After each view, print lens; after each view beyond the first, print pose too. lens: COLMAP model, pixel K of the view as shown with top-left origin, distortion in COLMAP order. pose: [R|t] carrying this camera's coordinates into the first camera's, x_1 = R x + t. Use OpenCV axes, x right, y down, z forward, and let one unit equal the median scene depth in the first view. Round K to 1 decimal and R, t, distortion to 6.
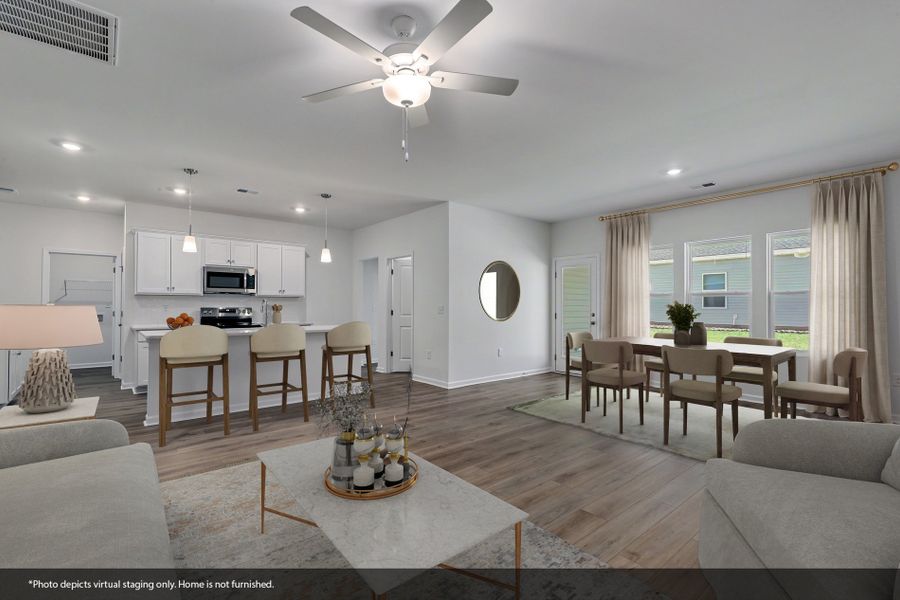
lens RADIAL K [[407.4, 0, 450.7], [0, 407.4, 301.4], [0, 0, 1]] dist [0.005105, -0.002051]
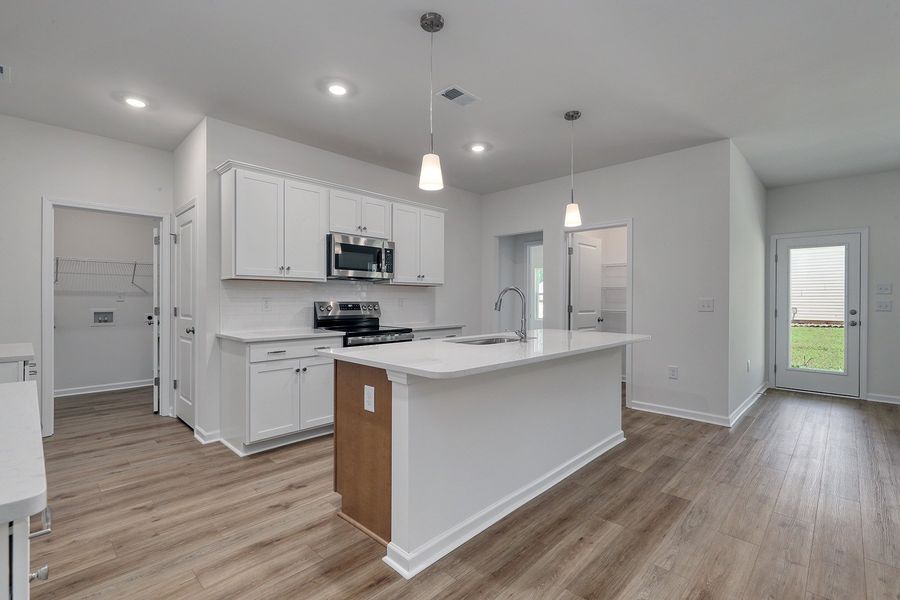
lens RADIAL K [[407.4, 0, 445.7], [0, 407.4, 302.2], [0, 0, 1]] dist [0.005105, -0.002051]
pose [[0.995479, 0.001728, 0.094971, -0.508904], [-0.003558, 0.999811, 0.019112, 0.003659], [-0.094920, -0.019363, 0.995297, 0.388746]]
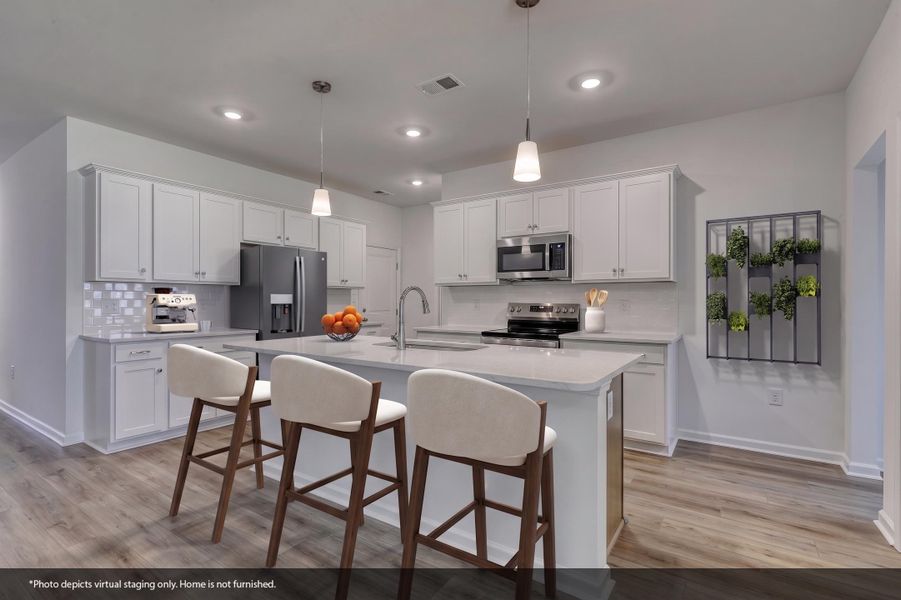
lens RADIAL K [[425.6, 0, 448.1], [0, 425.6, 300.3], [0, 0, 1]] dist [0.001145, 0.000904]
pose [[0.272293, -0.000894, -0.962214, 0.035694], [0.008507, 0.999963, 0.001479, 0.009369], [0.962177, -0.008588, 0.272290, 0.765258]]
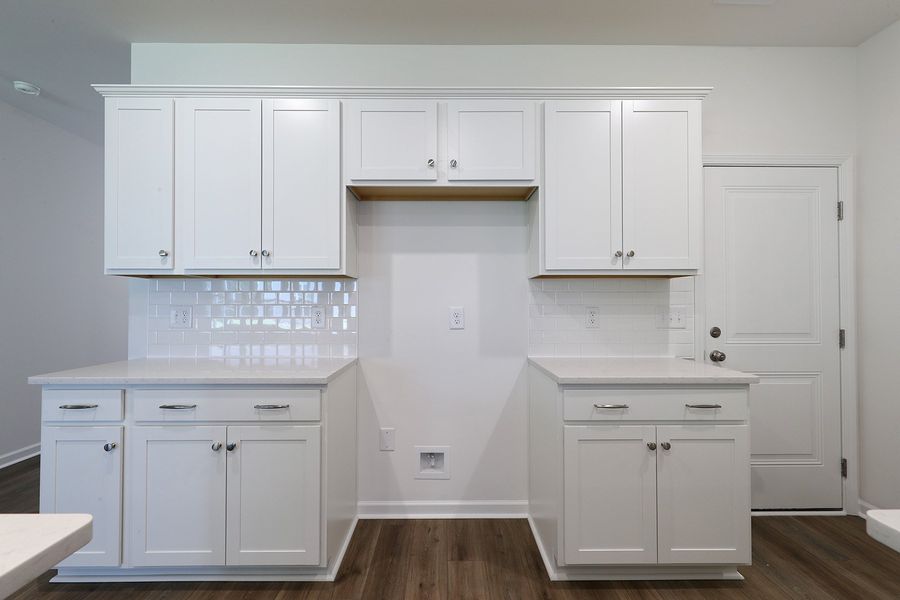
lens RADIAL K [[407.4, 0, 451.1], [0, 407.4, 298.0], [0, 0, 1]] dist [0.005105, -0.002051]
pose [[-0.634537, -0.010868, -0.772816, -0.553484], [0.003886, 0.999844, -0.017252, 0.007178], [0.772882, -0.013950, -0.634396, 0.900895]]
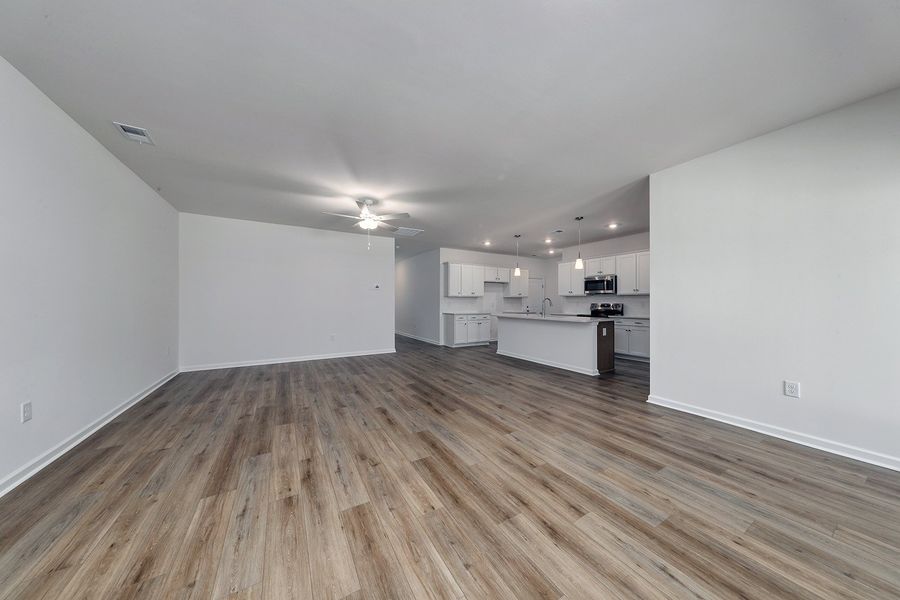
lens RADIAL K [[287.3, 0, 445.2], [0, 287.3, 302.5], [0, 0, 1]] dist [-0.002212, -0.000007]
pose [[-0.181088, 0.000181, -0.983467, 0.631920], [0.006938, 0.999975, -0.001094, 0.009680], [0.983442, -0.007022, -0.181085, 0.688867]]
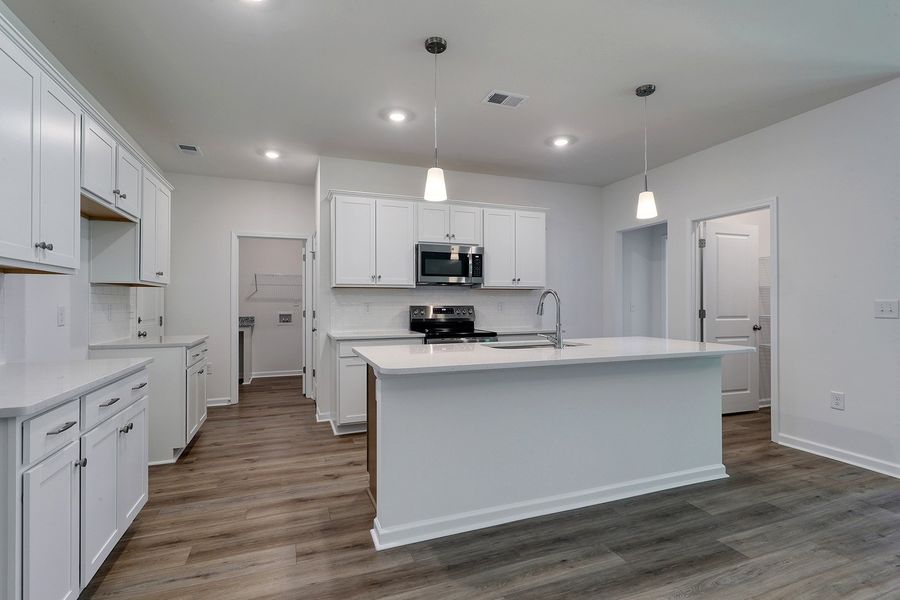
lens RADIAL K [[425.2, 0, 446.1], [0, 425.2, 302.0], [0, 0, 1]] dist [0.001145, 0.000904]
pose [[0.941134, -0.004031, -0.338009, -0.338066], [0.007181, 0.999942, 0.008071, 0.003614], [0.337956, -0.010023, 0.941108, 0.374293]]
